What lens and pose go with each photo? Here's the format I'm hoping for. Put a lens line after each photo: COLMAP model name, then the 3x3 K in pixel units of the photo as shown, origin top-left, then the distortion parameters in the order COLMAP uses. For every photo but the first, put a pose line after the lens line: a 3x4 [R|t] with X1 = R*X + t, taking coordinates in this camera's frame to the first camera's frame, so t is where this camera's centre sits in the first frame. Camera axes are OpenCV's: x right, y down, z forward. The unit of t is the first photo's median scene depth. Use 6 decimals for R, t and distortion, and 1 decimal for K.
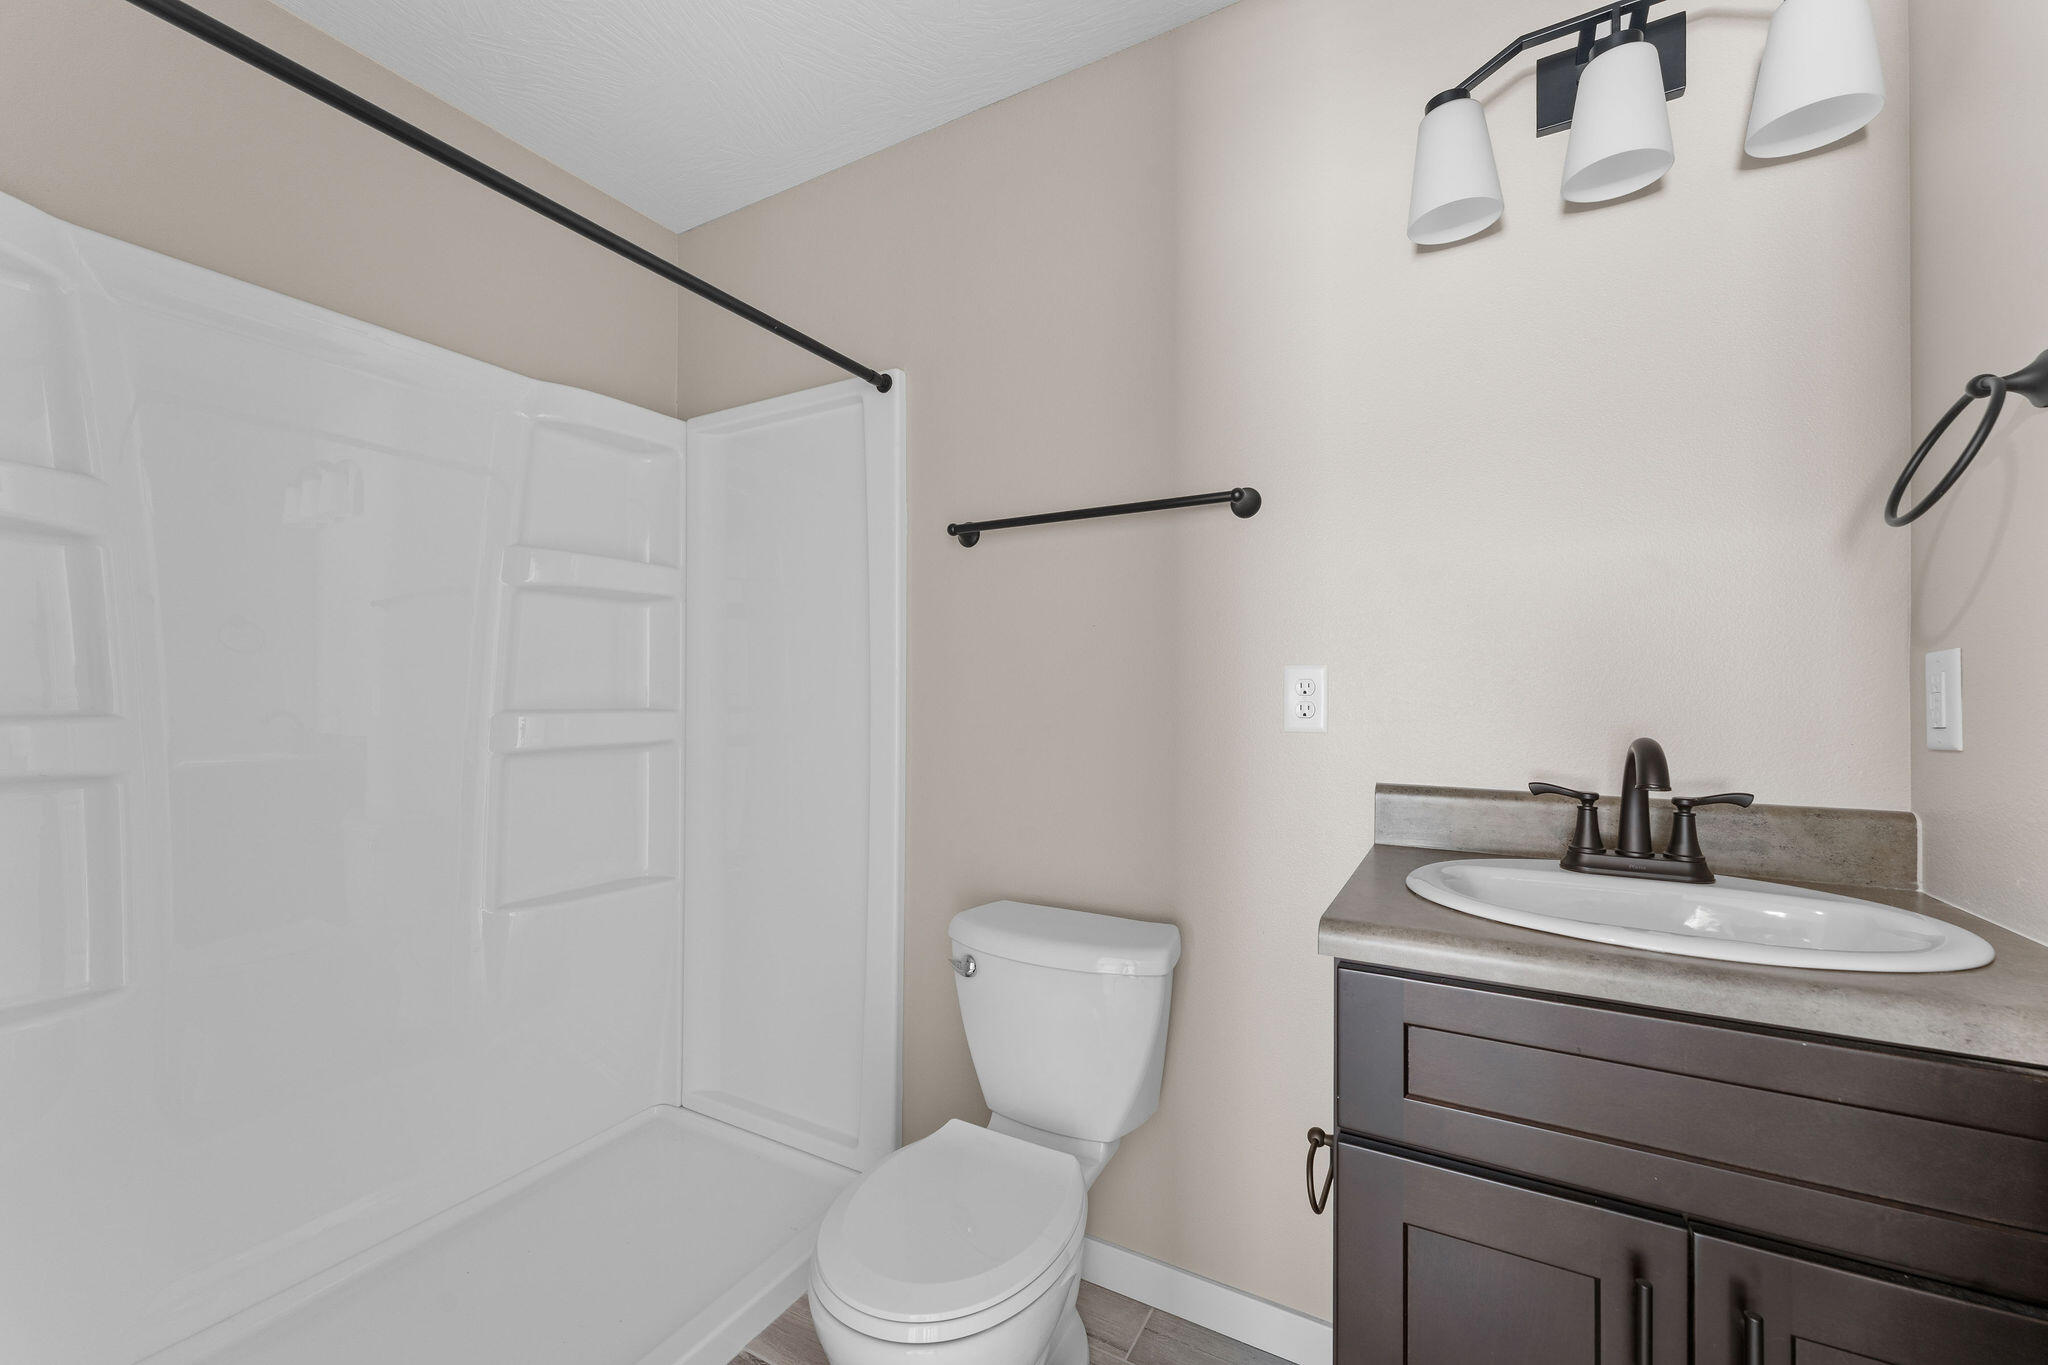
lens RADIAL K [[815.1, 0, 1020.1], [0, 815.1, 685.6], [0, 0, 1]] dist [-0.000523, -0.000227]
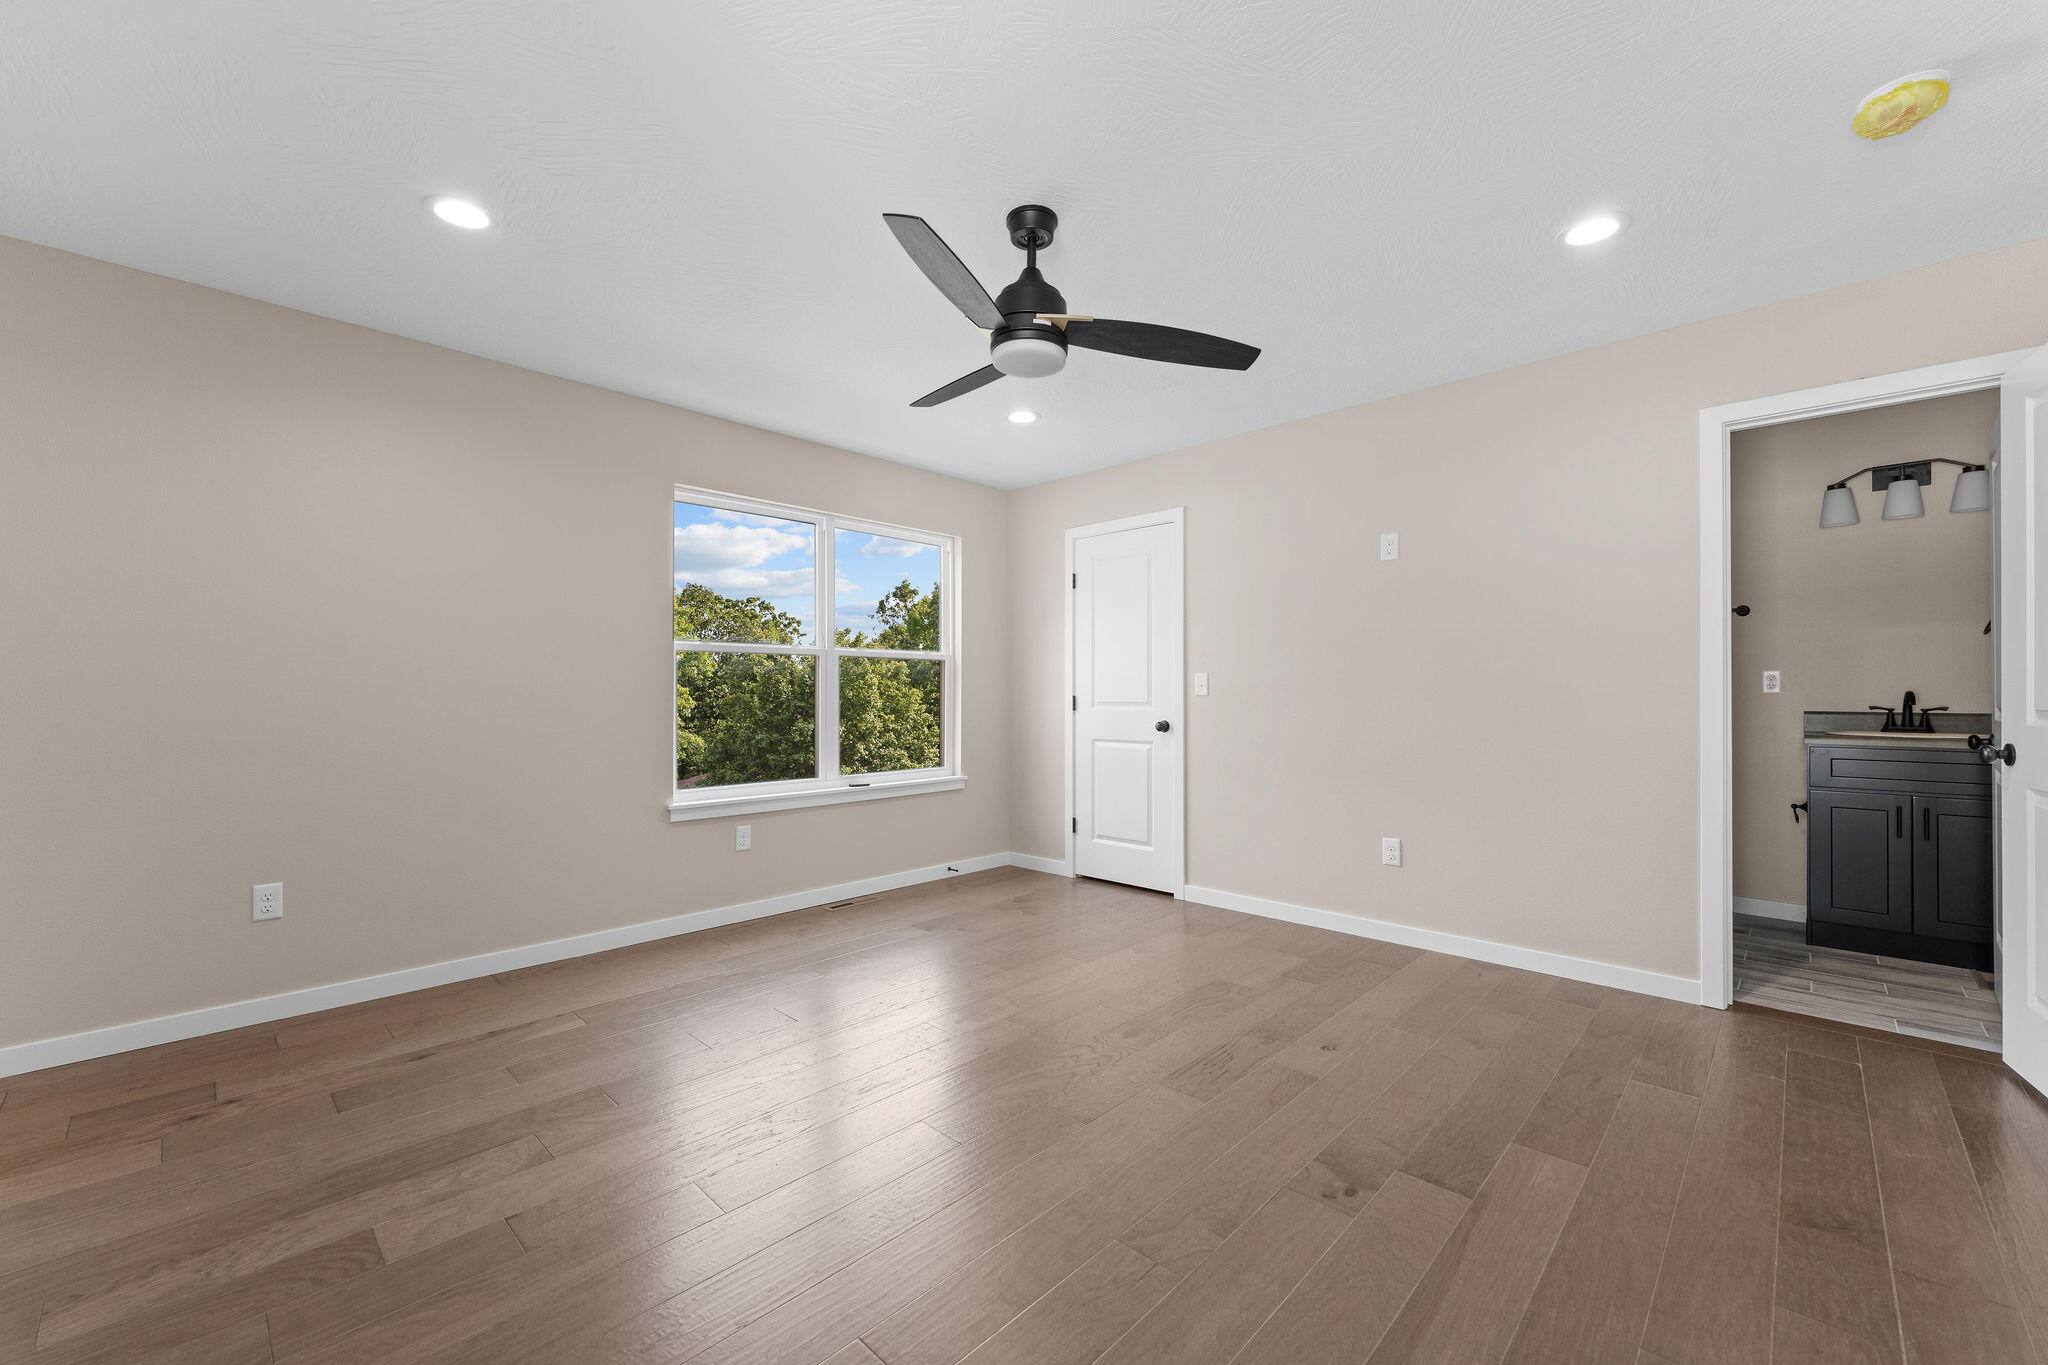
lens RADIAL K [[815.1, 0, 1016.8], [0, 815.1, 681.5], [0, 0, 1]] dist [-0.000523, -0.000227]
pose [[0.966858, 0.006237, -0.255239, -1.792540], [-0.009586, 0.999883, -0.011880, 0.090565], [0.255136, 0.013933, 0.966805, -2.943070]]
